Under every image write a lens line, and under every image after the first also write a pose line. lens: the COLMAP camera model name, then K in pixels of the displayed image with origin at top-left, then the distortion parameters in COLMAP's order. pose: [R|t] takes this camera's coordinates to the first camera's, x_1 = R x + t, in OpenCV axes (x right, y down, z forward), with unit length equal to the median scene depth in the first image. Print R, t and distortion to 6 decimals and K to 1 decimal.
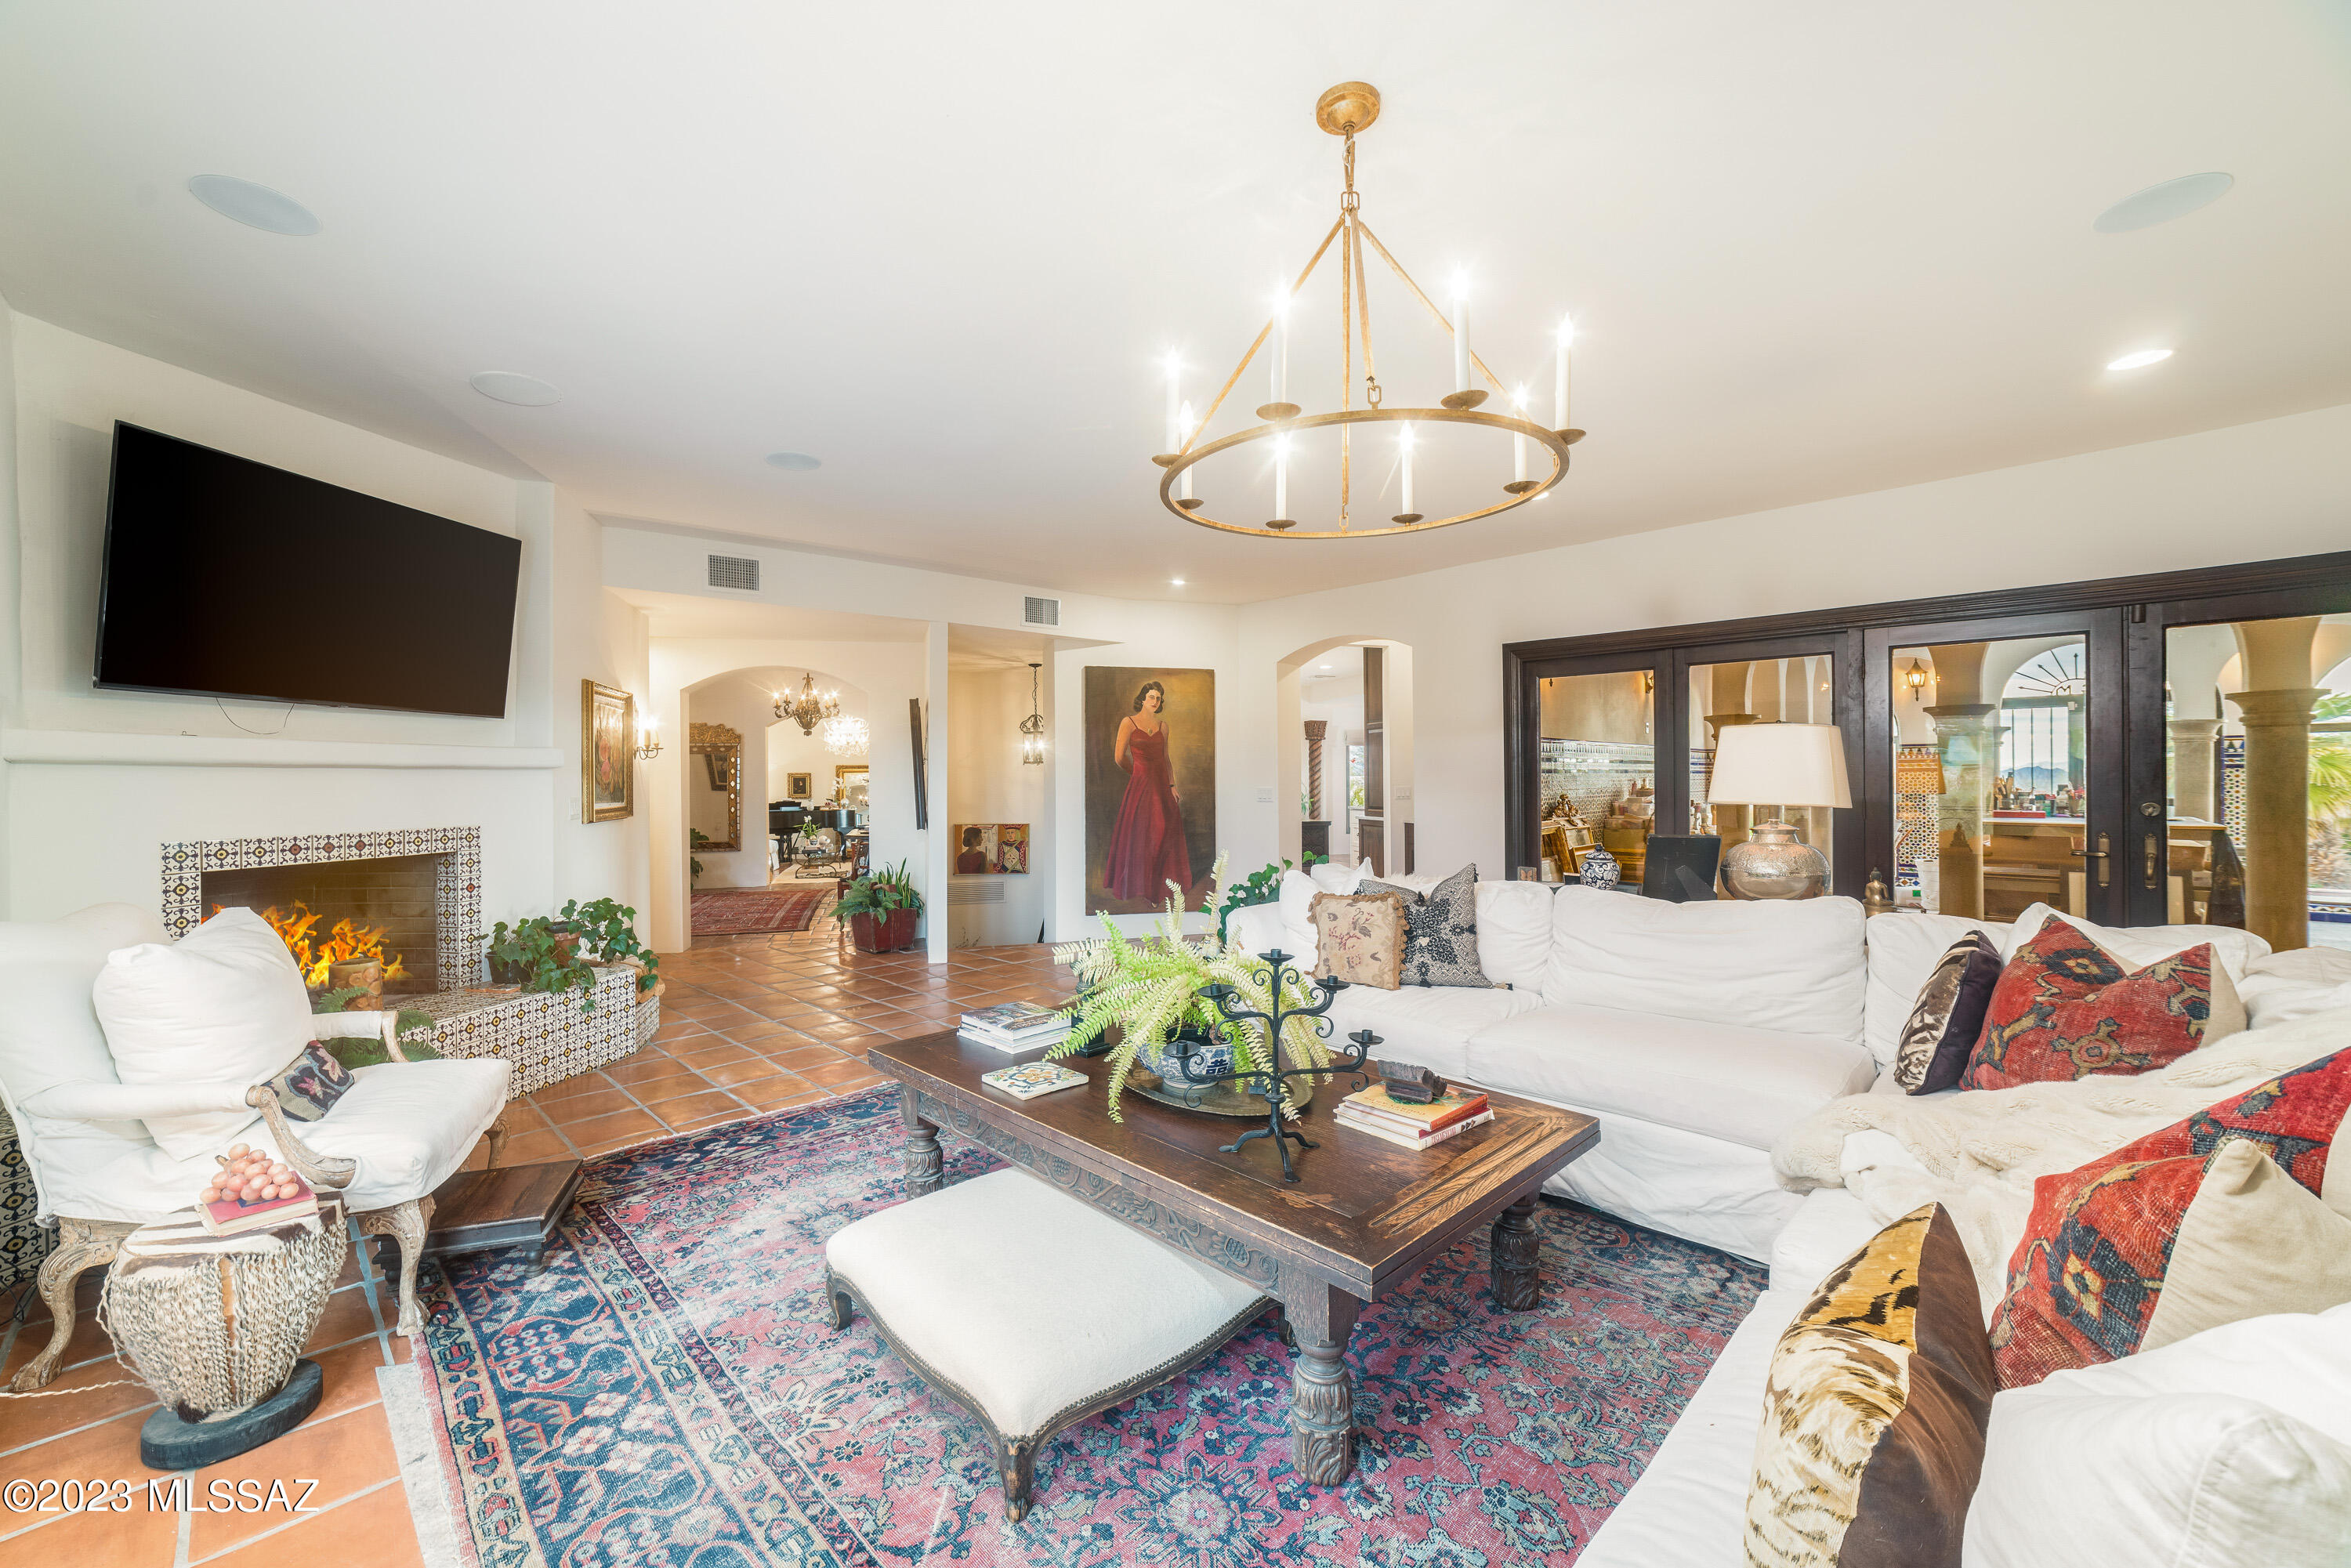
lens RADIAL K [[915.8, 0, 1165.7], [0, 915.8, 782.0], [0, 0, 1]] dist [-0.013296, 0.004321]
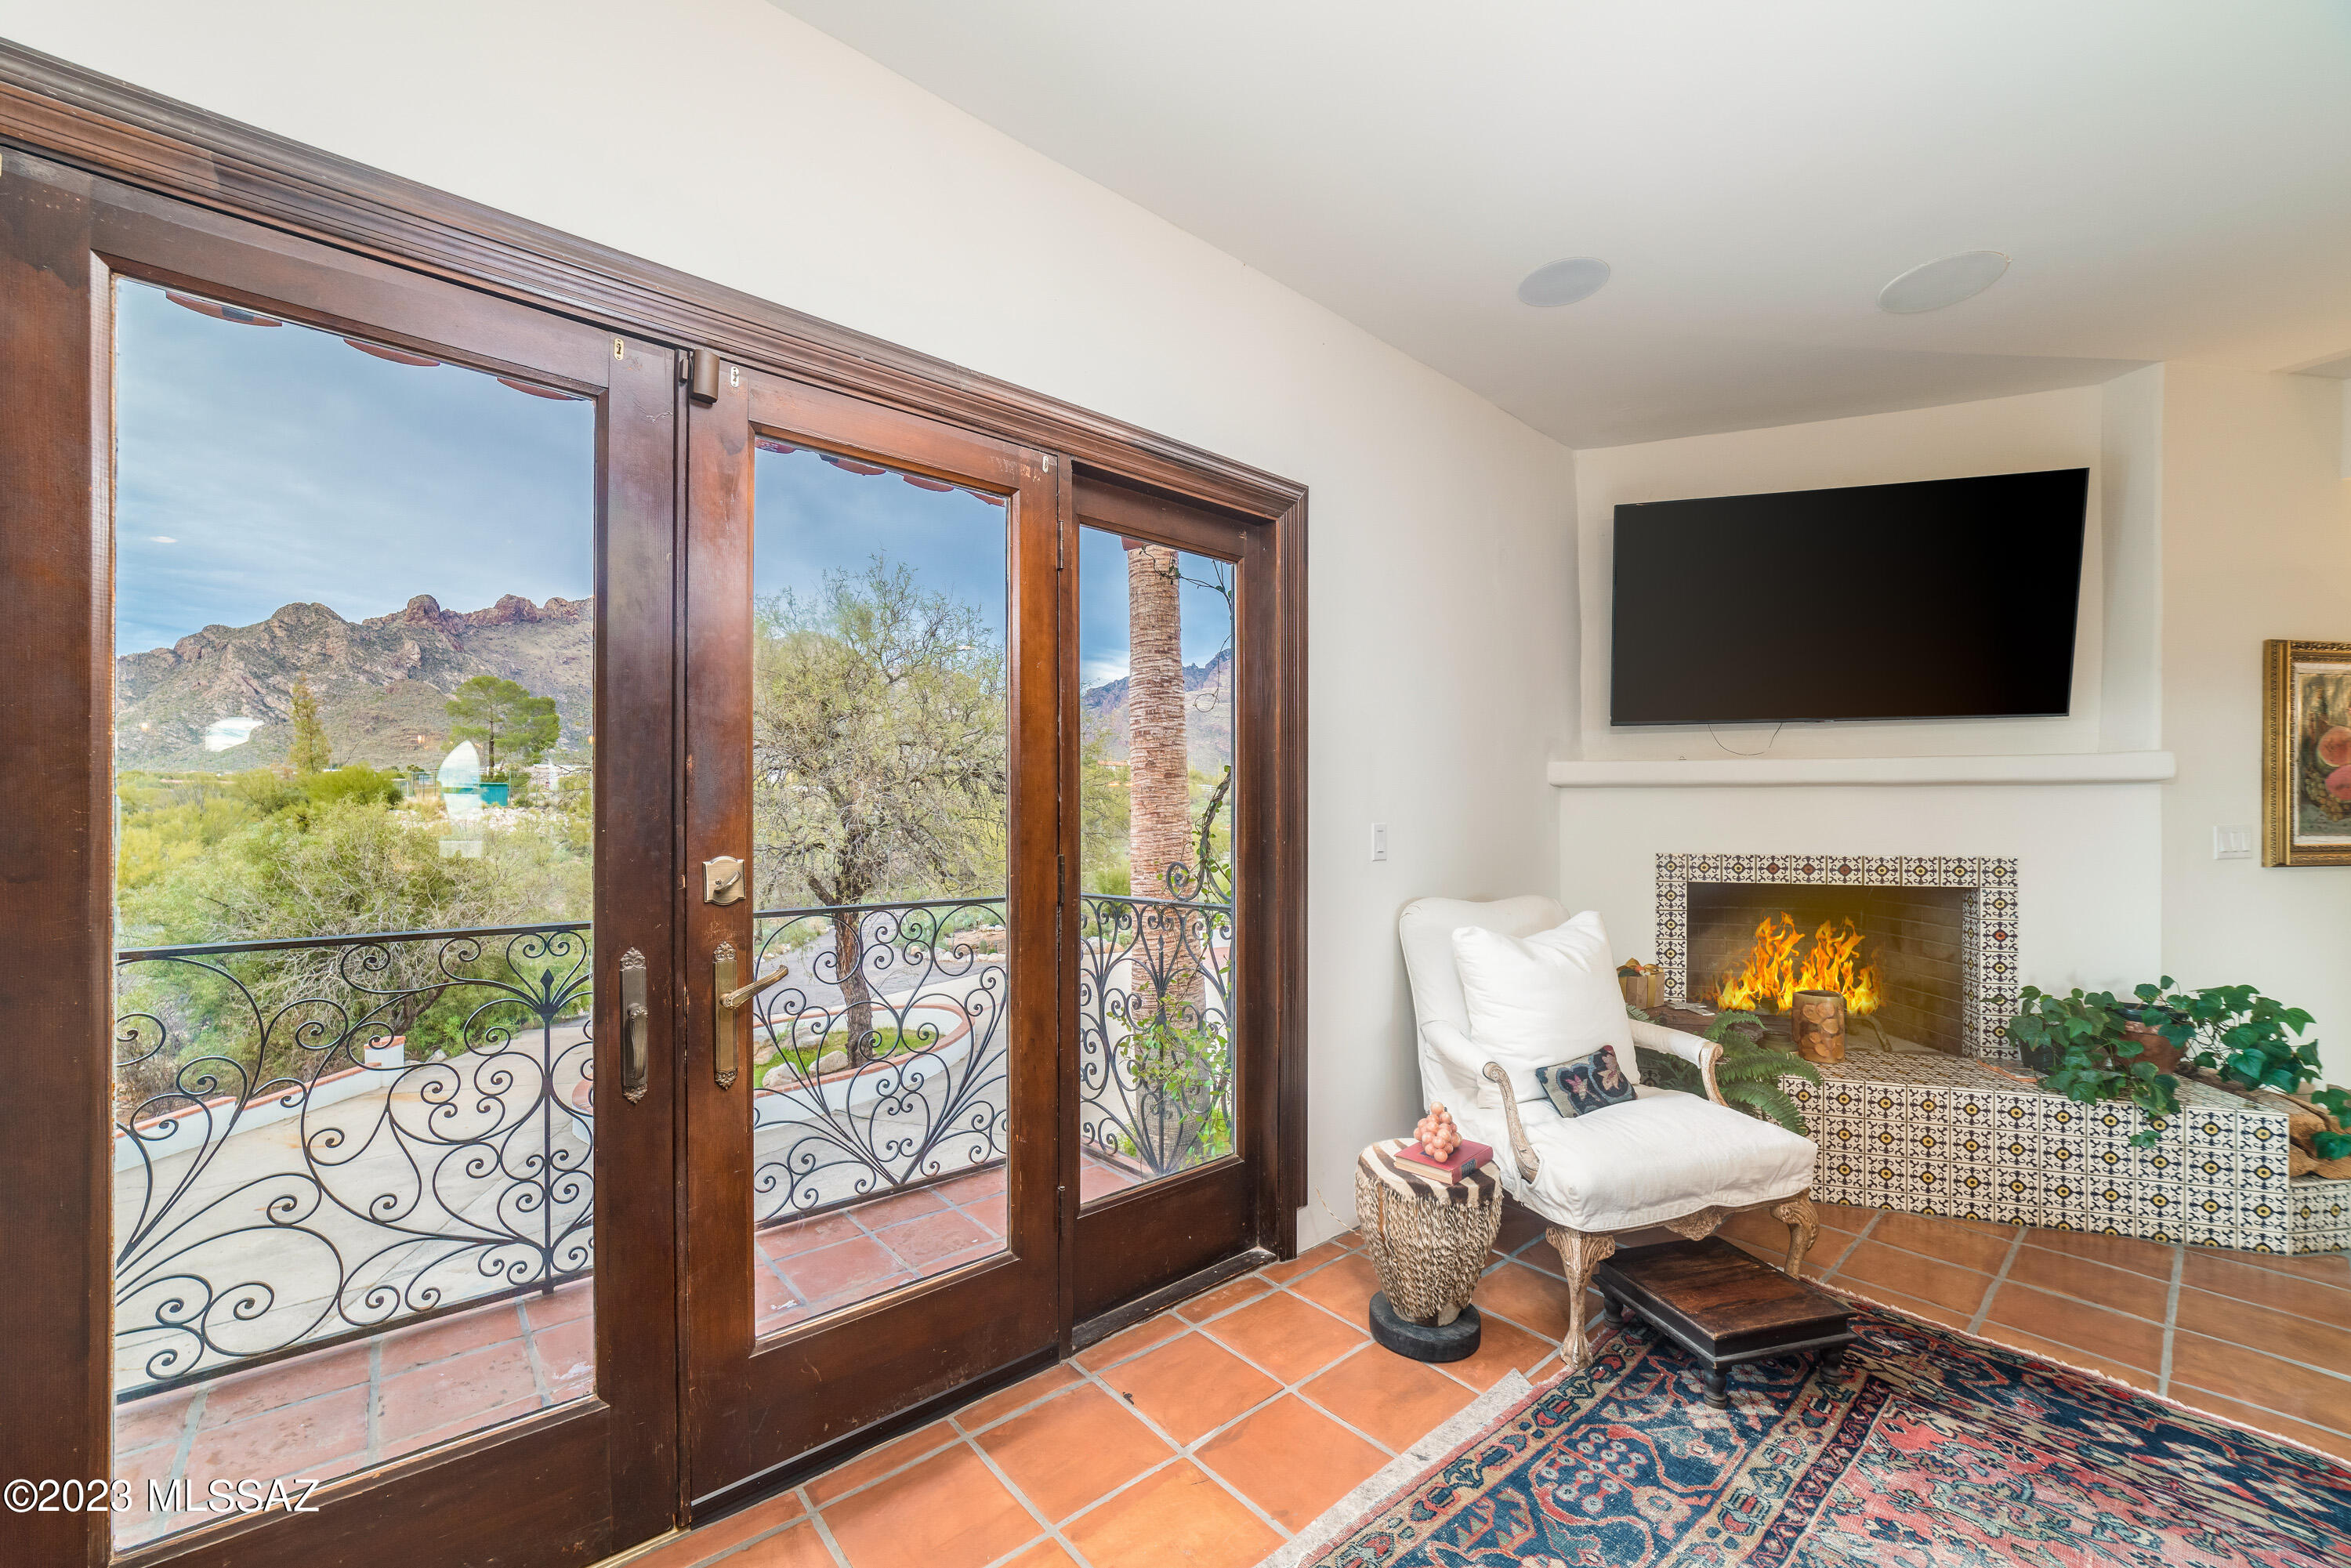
lens RADIAL K [[915.8, 0, 1129.8], [0, 915.8, 808.1], [0, 0, 1]] dist [-0.013296, 0.004321]
pose [[-0.105483, 0.002837, -0.994417, 0.155462], [-0.001715, 0.999994, 0.003035, 0.007621], [0.994420, 0.002026, -0.105478, 0.525624]]
